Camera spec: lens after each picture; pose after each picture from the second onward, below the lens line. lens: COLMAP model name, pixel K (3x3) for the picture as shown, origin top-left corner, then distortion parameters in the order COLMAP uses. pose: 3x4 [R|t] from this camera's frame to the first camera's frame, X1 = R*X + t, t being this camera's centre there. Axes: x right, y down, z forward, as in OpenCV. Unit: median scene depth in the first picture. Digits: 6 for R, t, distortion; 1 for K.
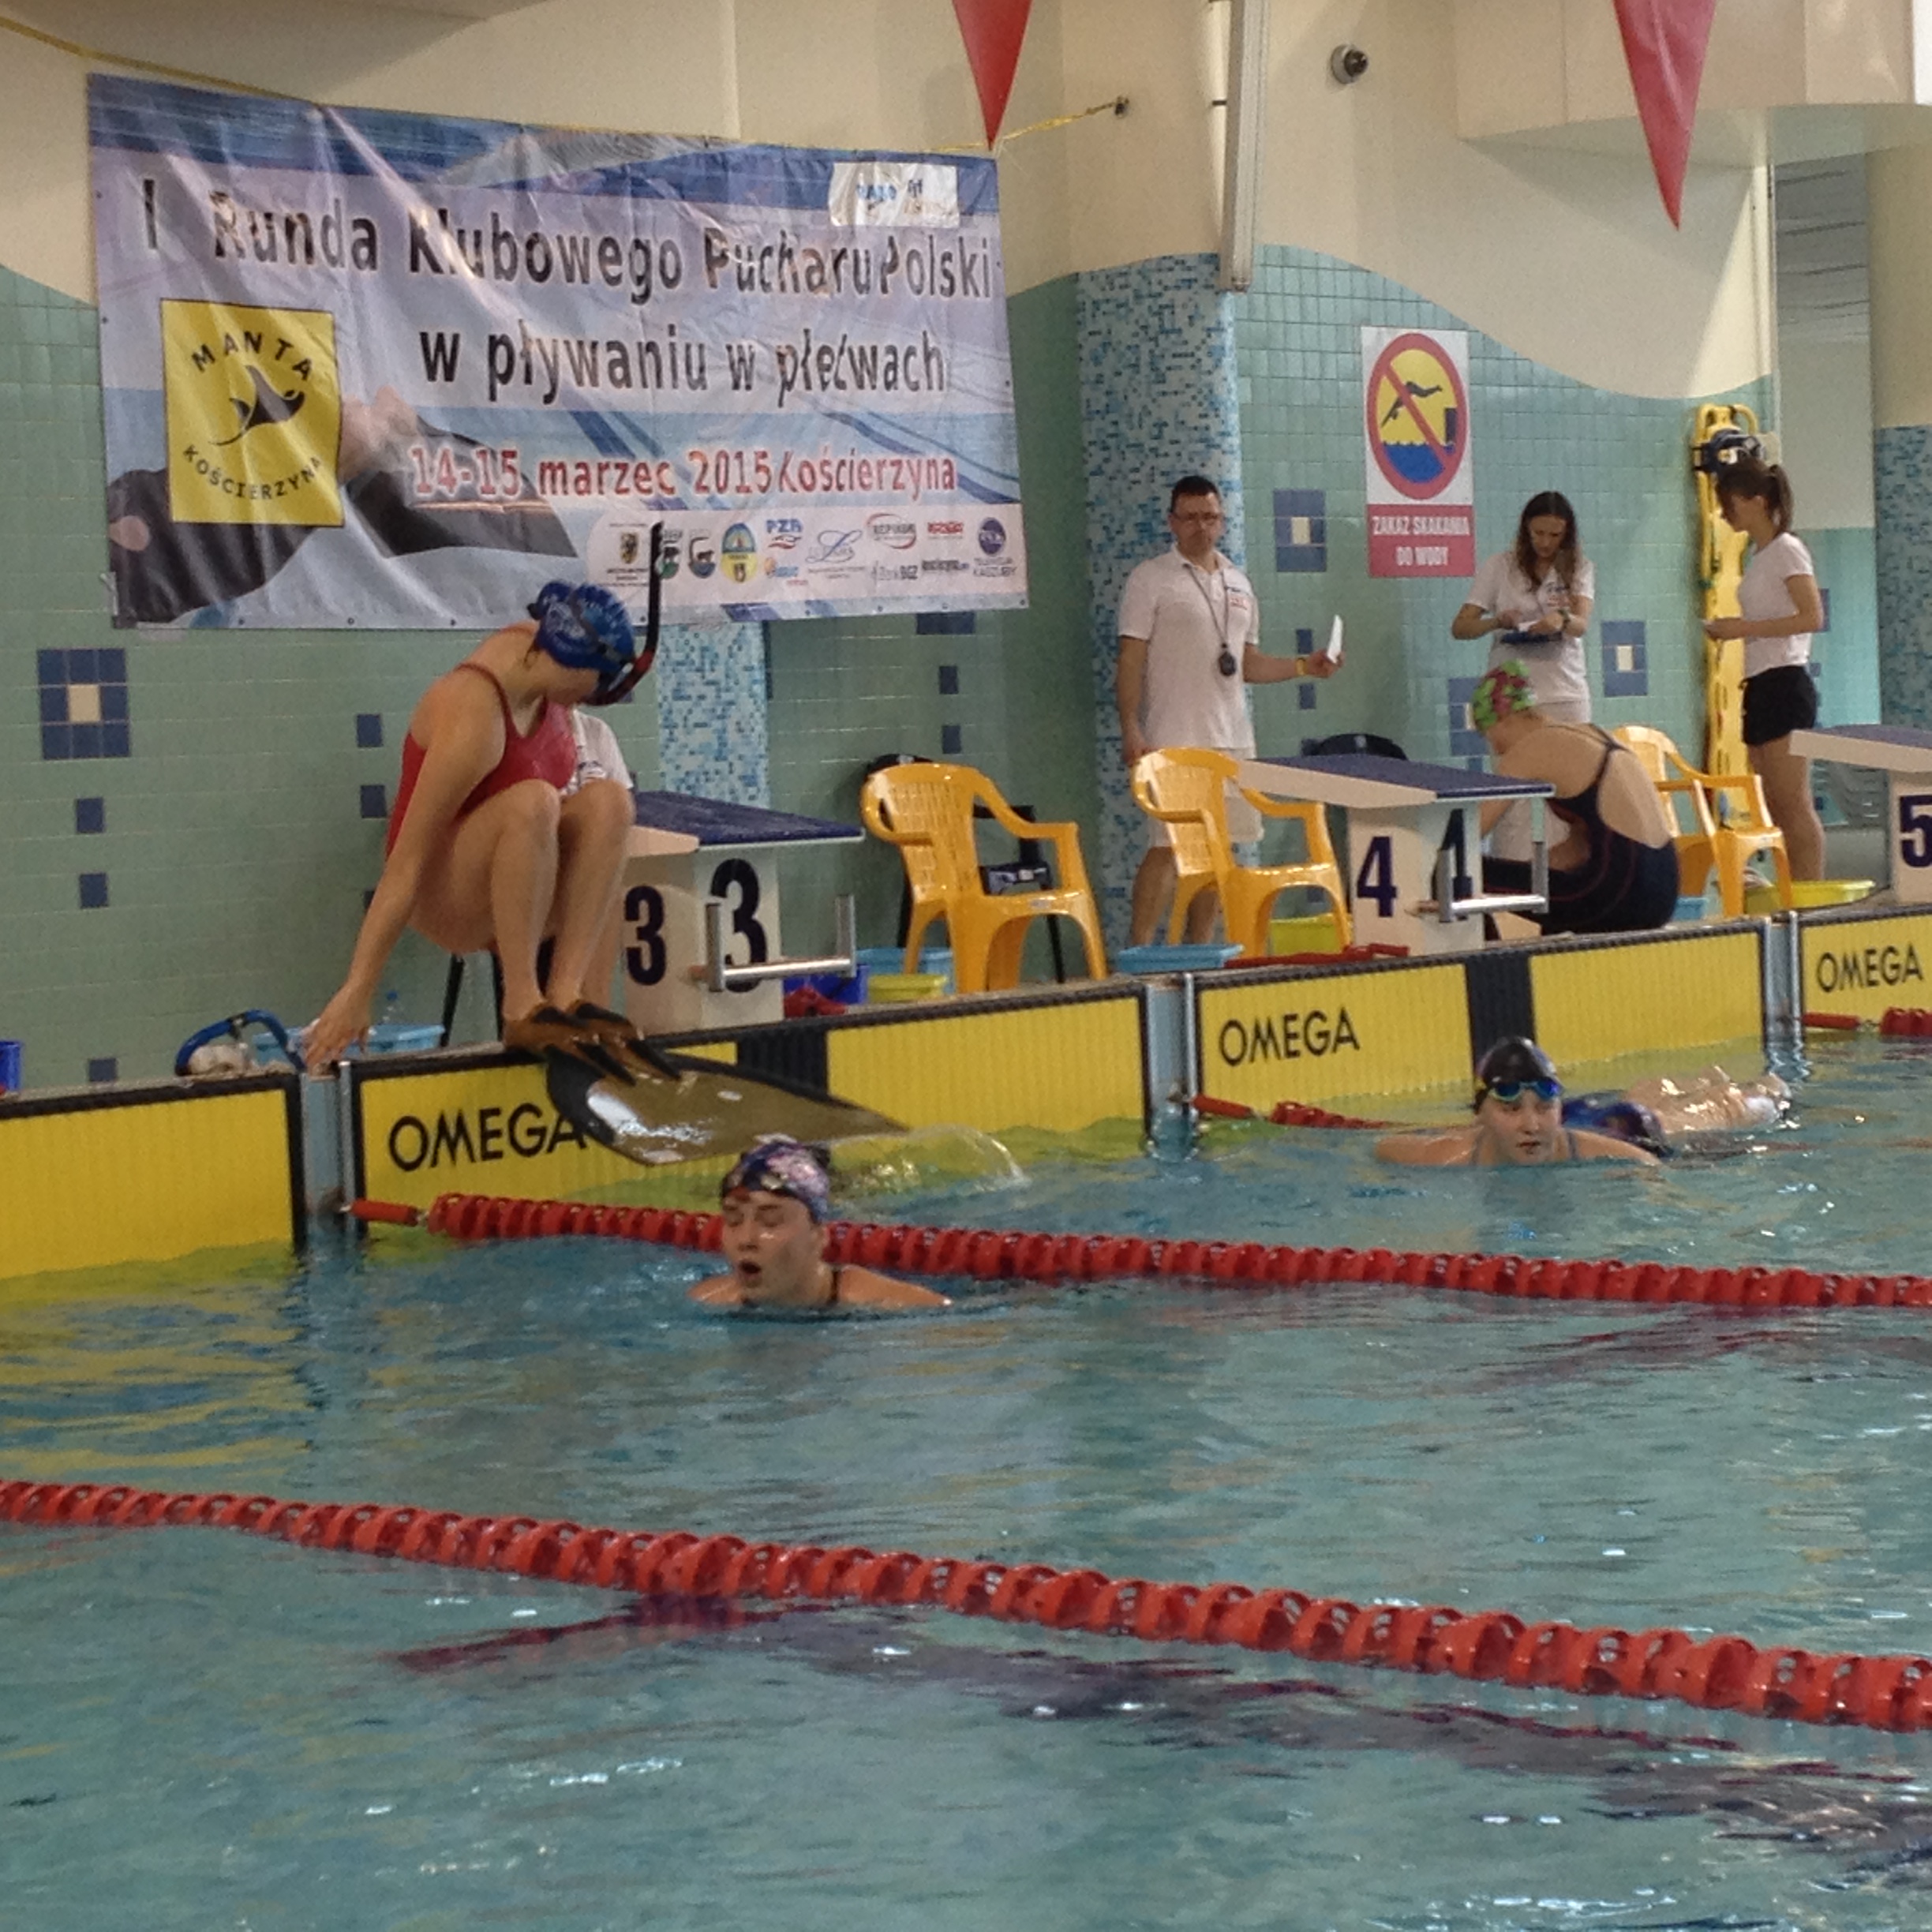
lens RADIAL K [[5123.2, 0, 966.0], [0, 5123.2, 966.0], [0, 0, 1]] dist [0.038794, 1.314110]
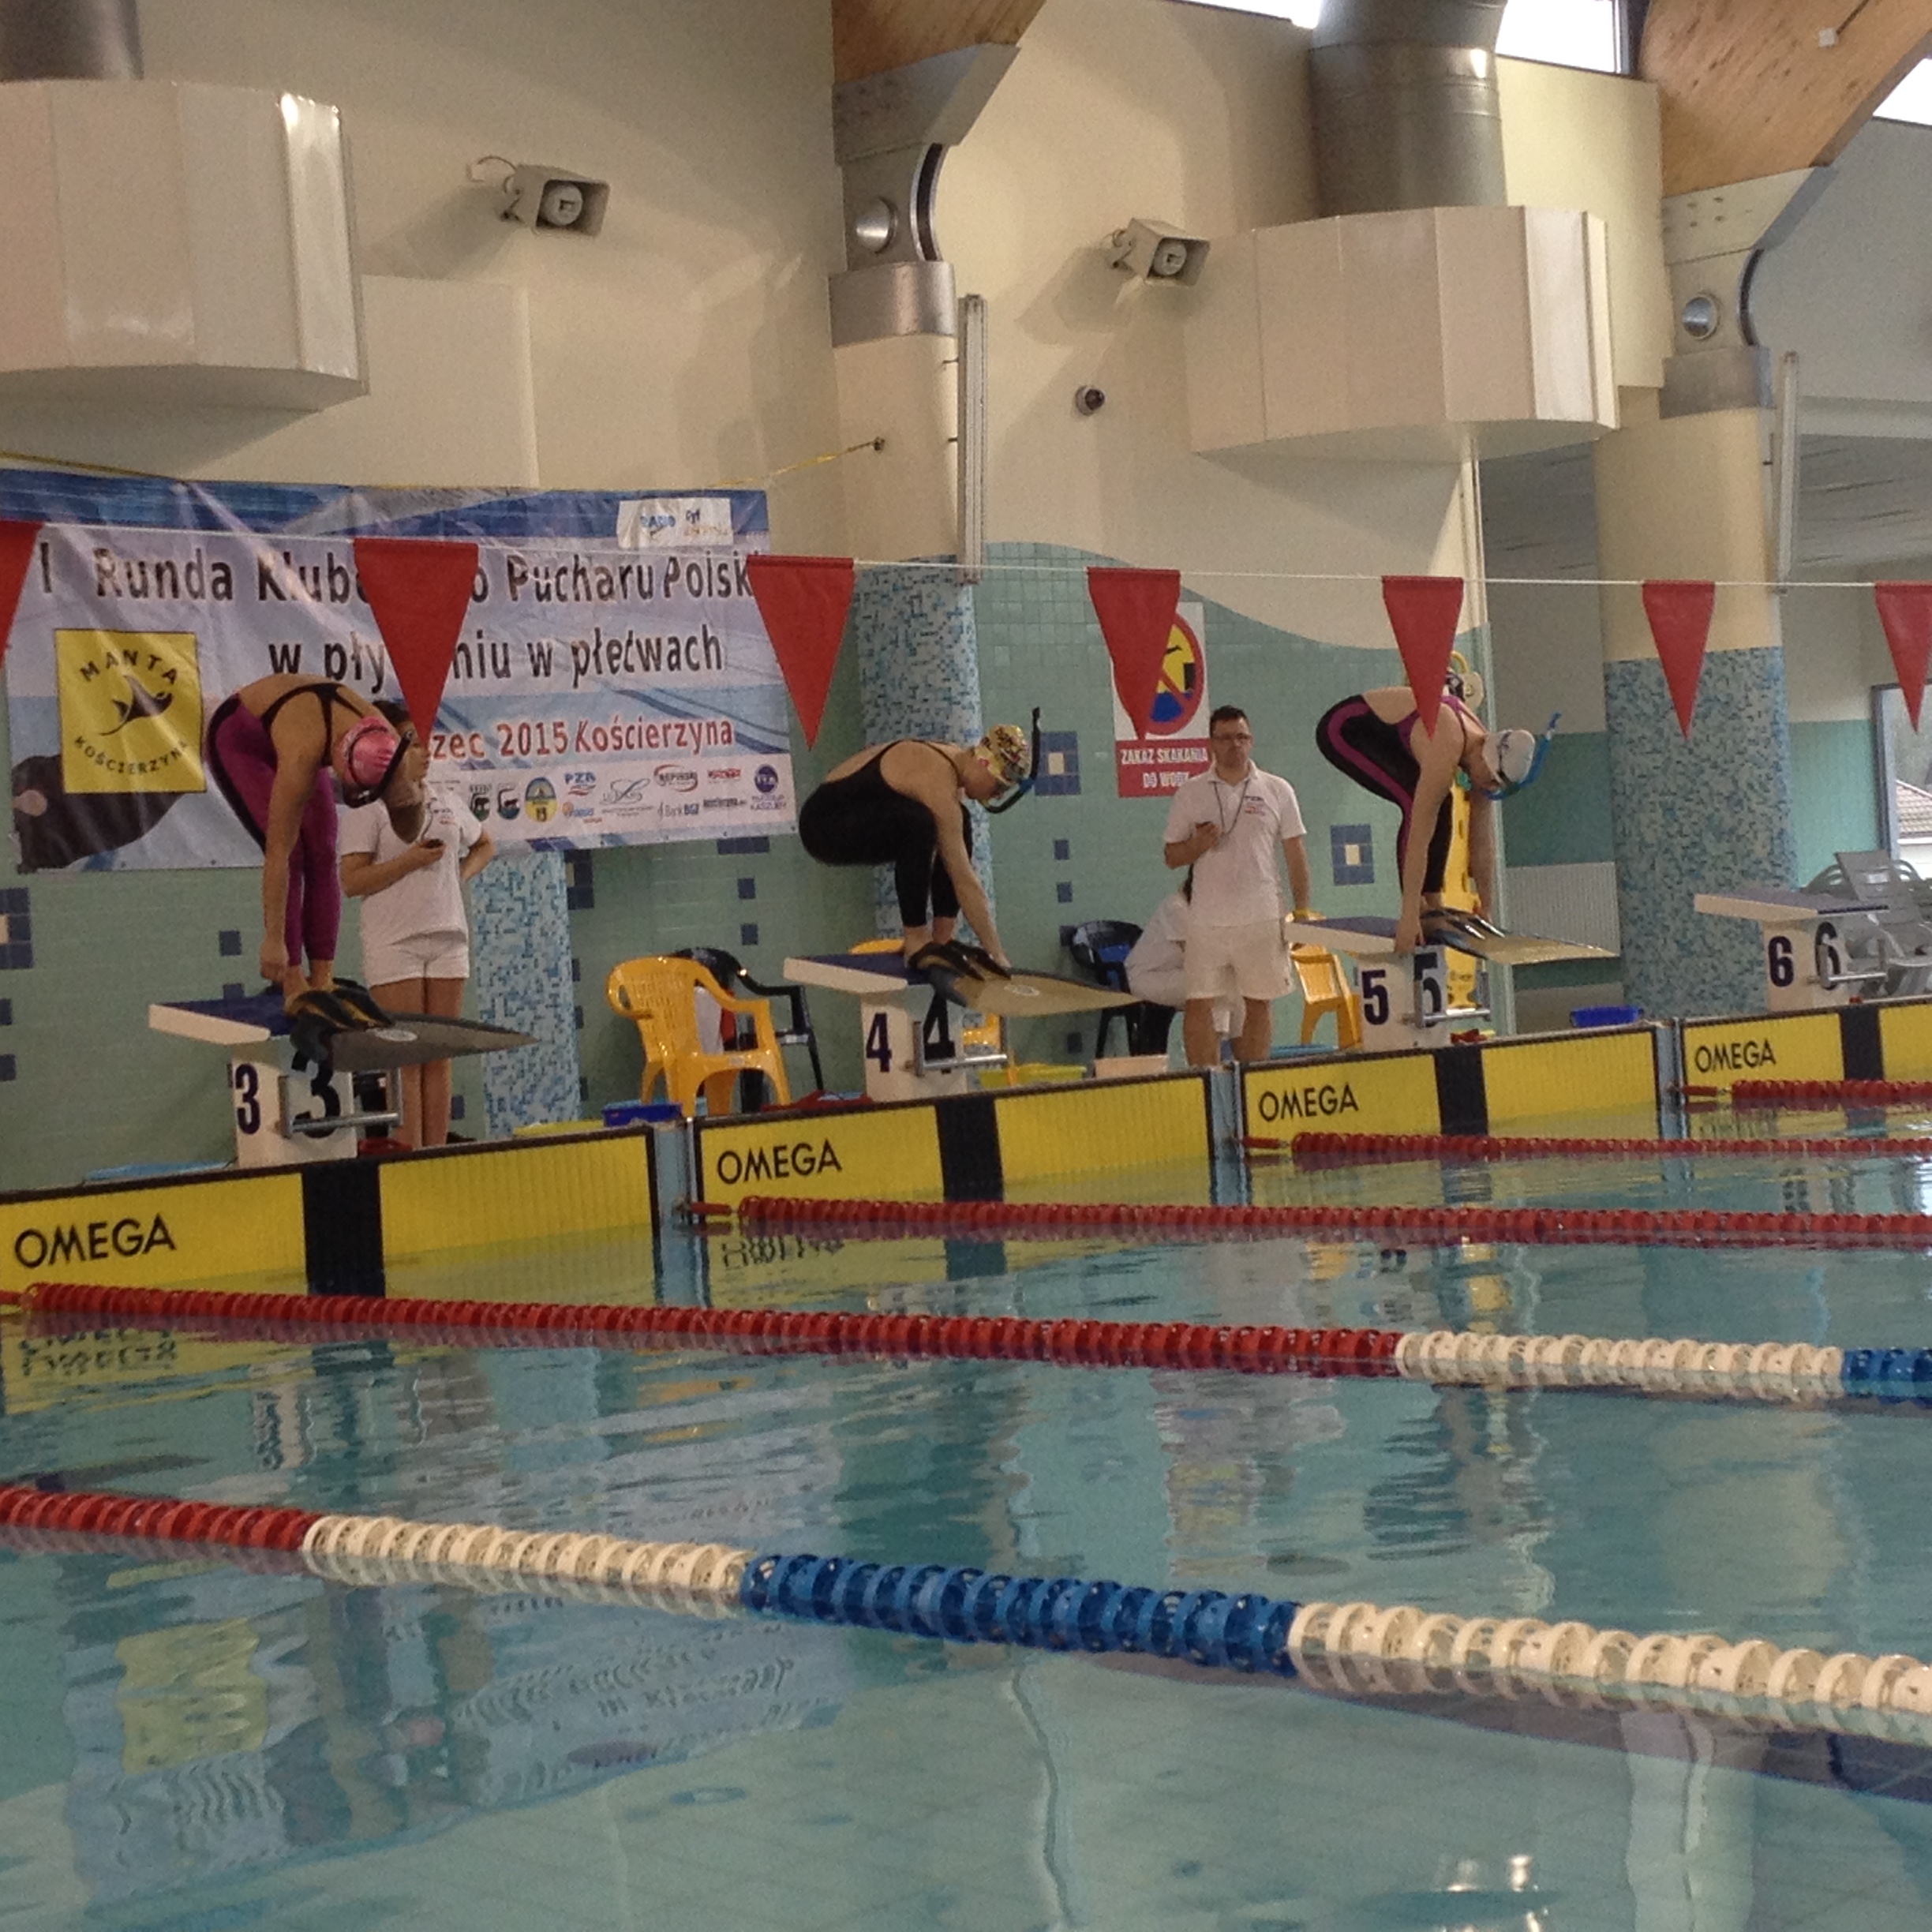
lens RADIAL K [[4495.4, 0, 966.2], [0, 4495.4, 878.4], [0, 0, 1]] dist [0.044110, 0.743577]
pose [[0.998378, -0.020647, -0.053065, 0.132551], [0.017974, 0.998569, -0.050359, -0.000377], [0.054029, 0.049323, 0.997320, -0.152274]]
